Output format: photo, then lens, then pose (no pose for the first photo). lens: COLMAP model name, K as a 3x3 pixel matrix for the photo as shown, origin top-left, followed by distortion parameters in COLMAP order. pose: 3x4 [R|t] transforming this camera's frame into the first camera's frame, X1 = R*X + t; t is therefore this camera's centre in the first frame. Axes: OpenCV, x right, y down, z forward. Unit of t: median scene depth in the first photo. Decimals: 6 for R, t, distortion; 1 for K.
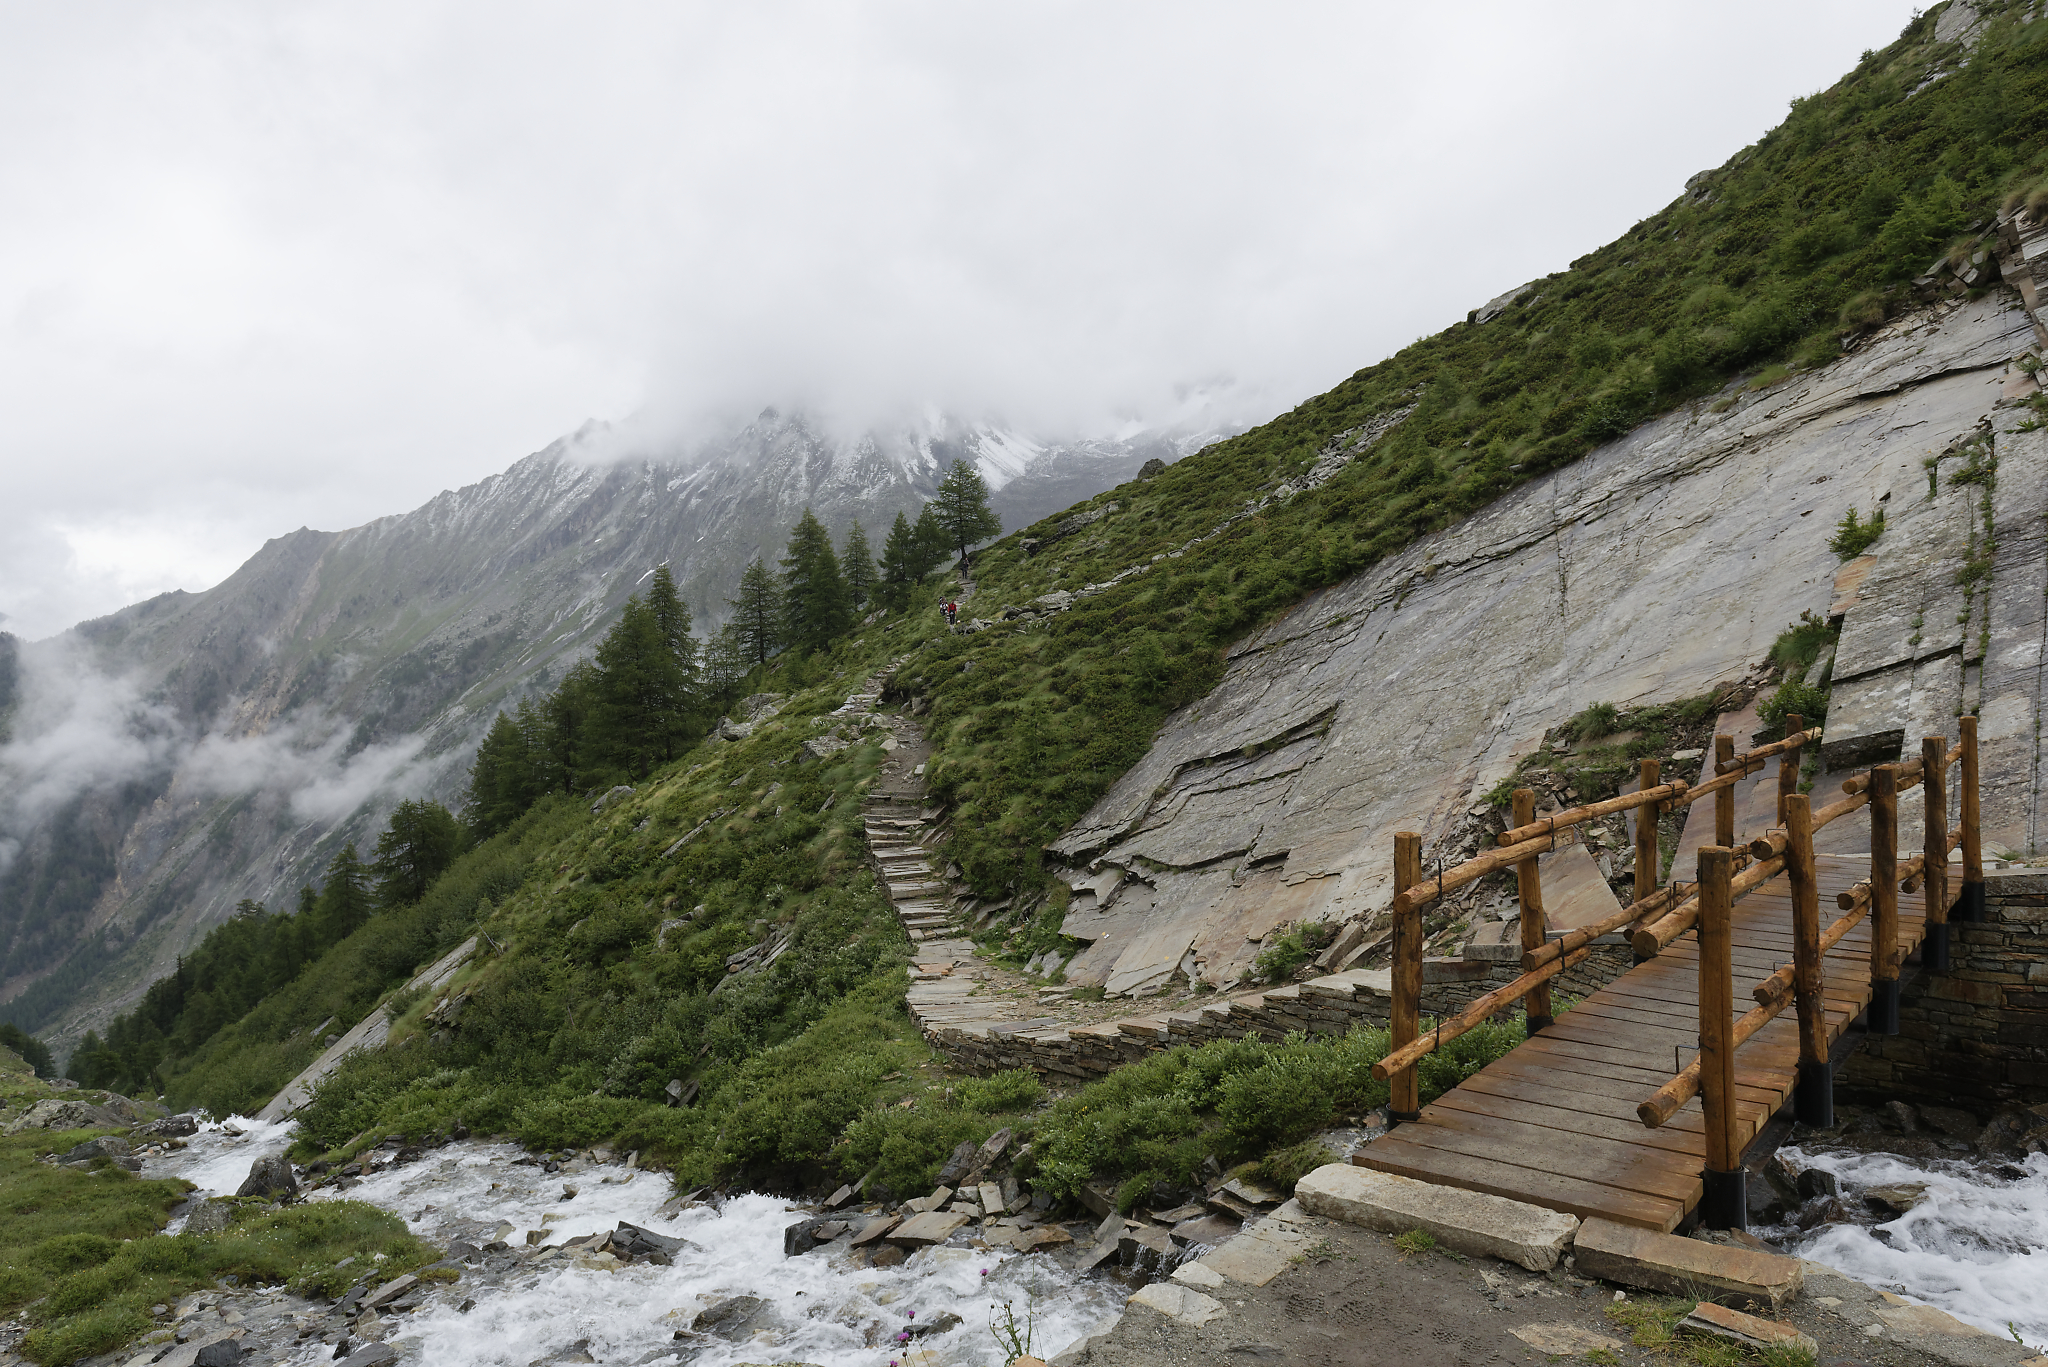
lens RADIAL K [[1391.3, 0, 1024.0], [0, 1391.3, 683.5], [0, 0, 1]] dist [-0.010254, 0.006958]
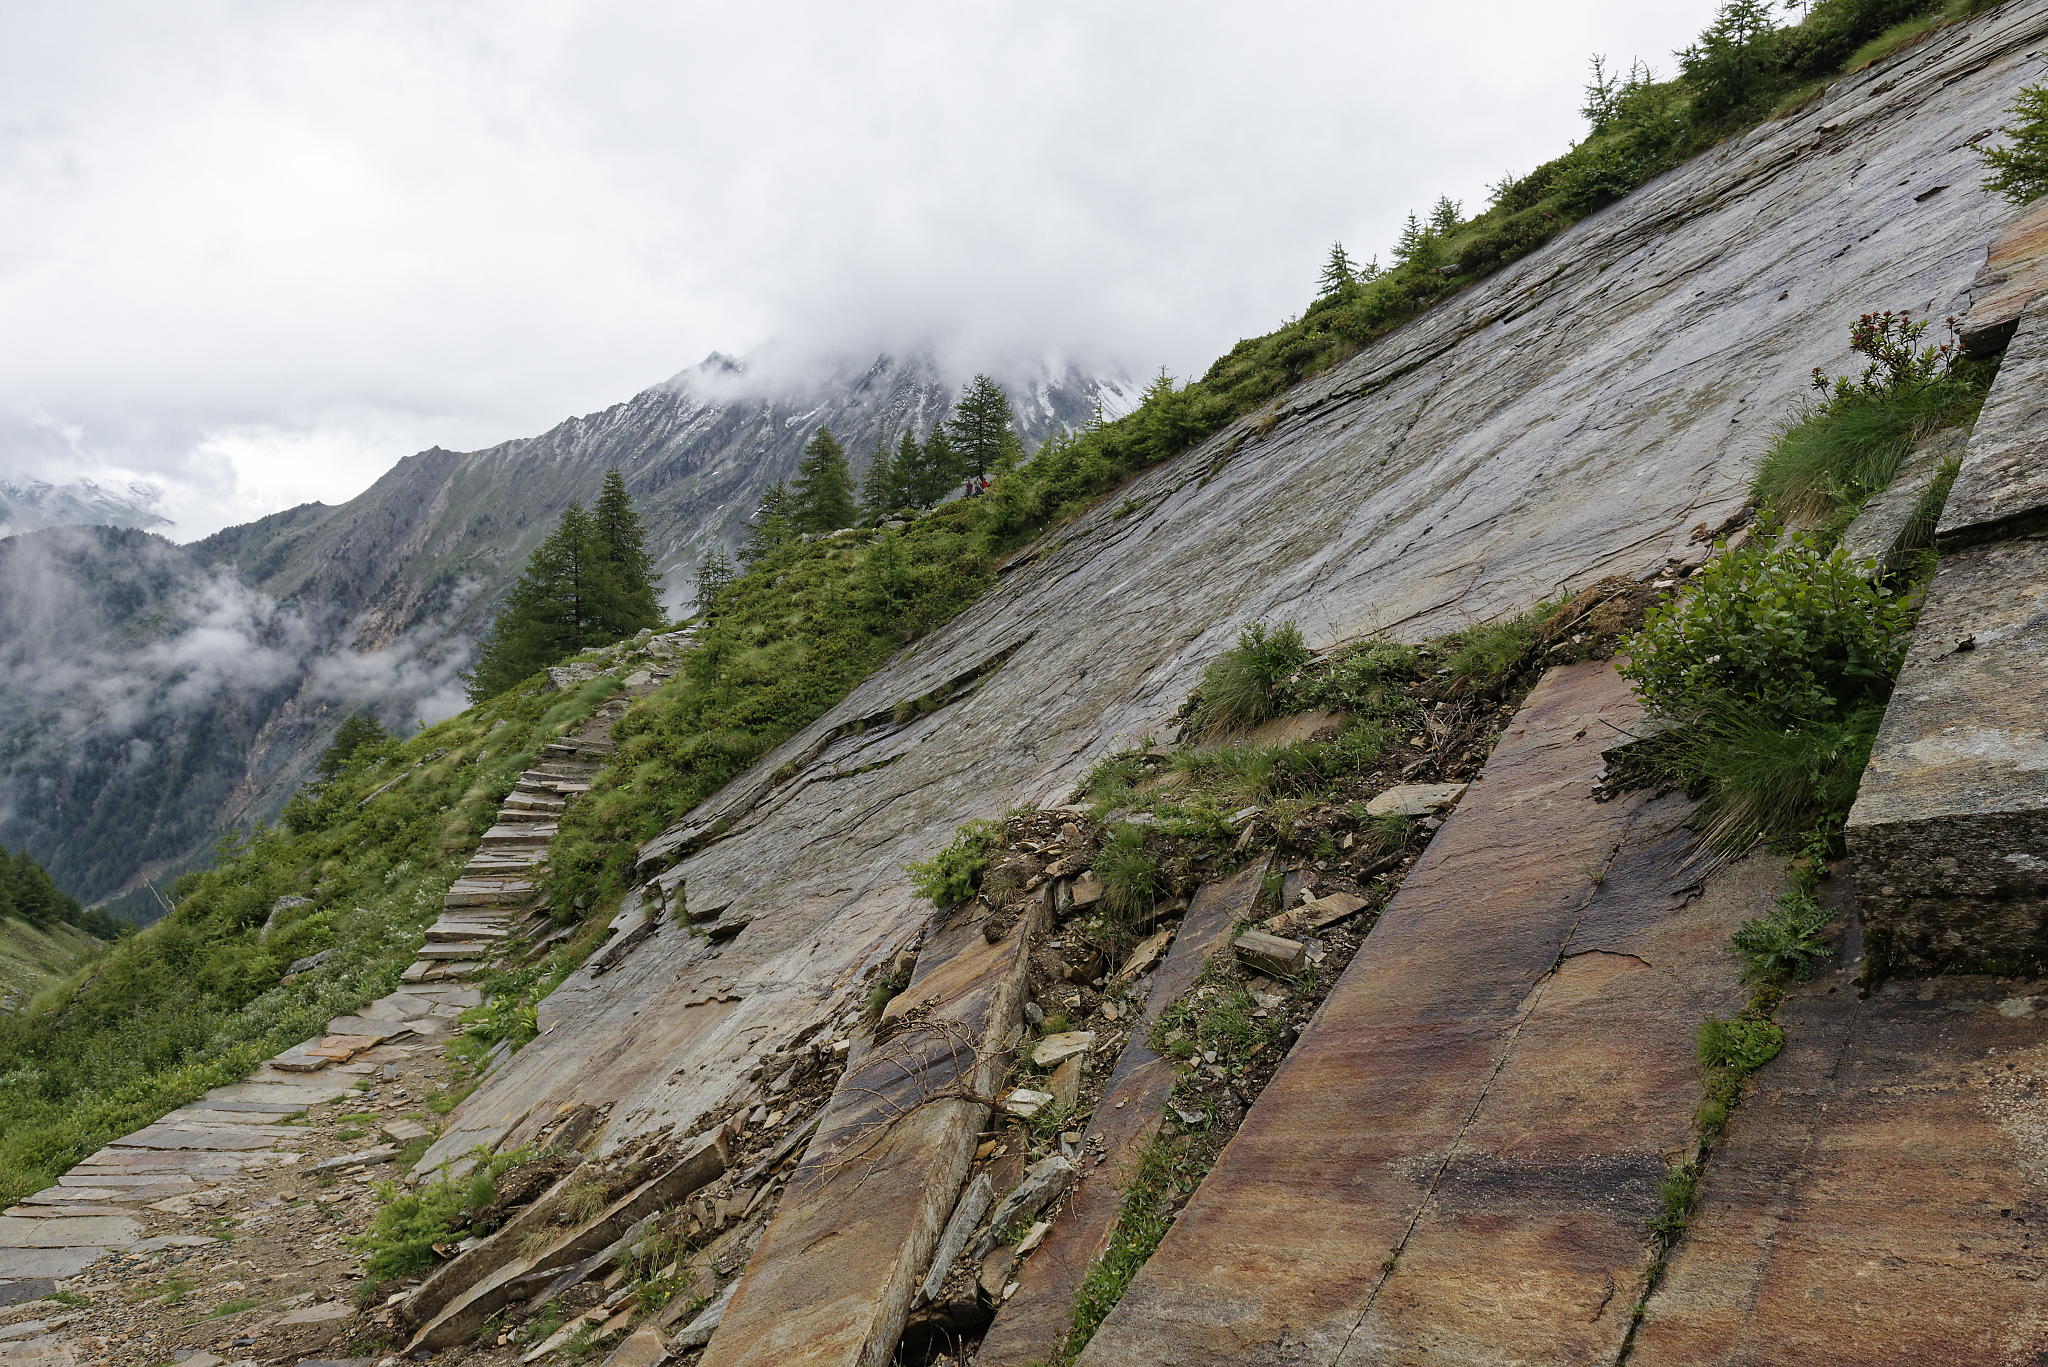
lens RADIAL K [[1391.3, 0, 1024.0], [0, 1391.3, 683.5], [0, 0, 1]] dist [-0.010254, 0.006958]
pose [[0.995318, 0.059671, -0.076039, 0.229924], [-0.057033, 0.997708, 0.036409, 0.011375], [0.078037, -0.031901, 0.996440, 0.387654]]
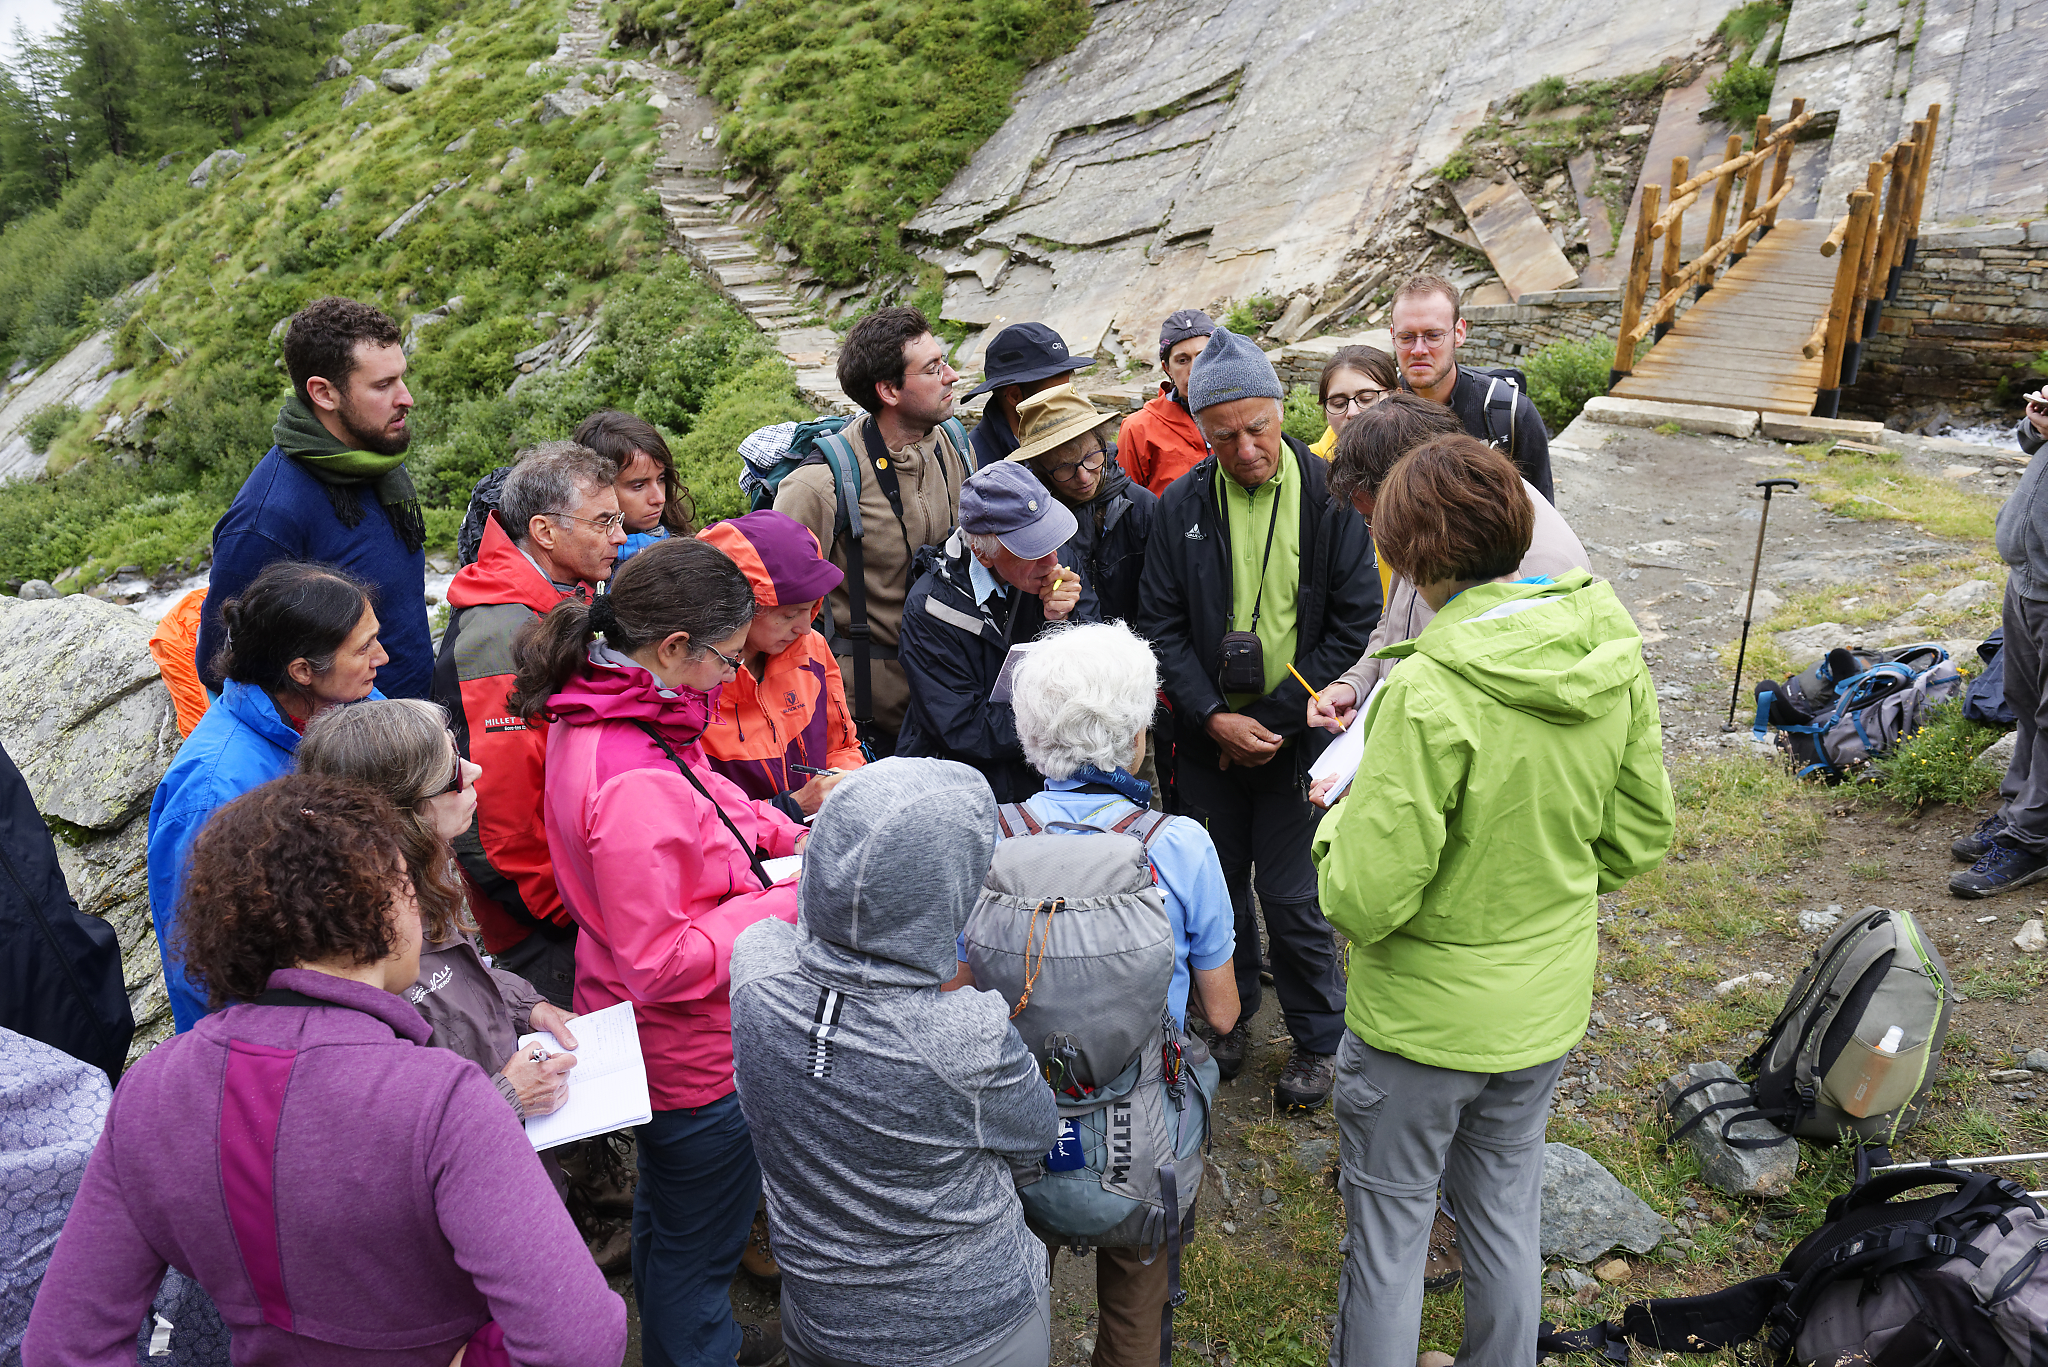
lens RADIAL K [[1700.7, 0, 1024.0], [0, 1700.7, 683.5], [0, 0, 1]] dist [-0.007811, 0.010301]
pose [[0.979452, -0.048484, 0.195760, -0.137349], [-0.026112, 0.932014, 0.361479, -0.006289], [-0.199978, -0.359163, 0.911598, -0.128710]]
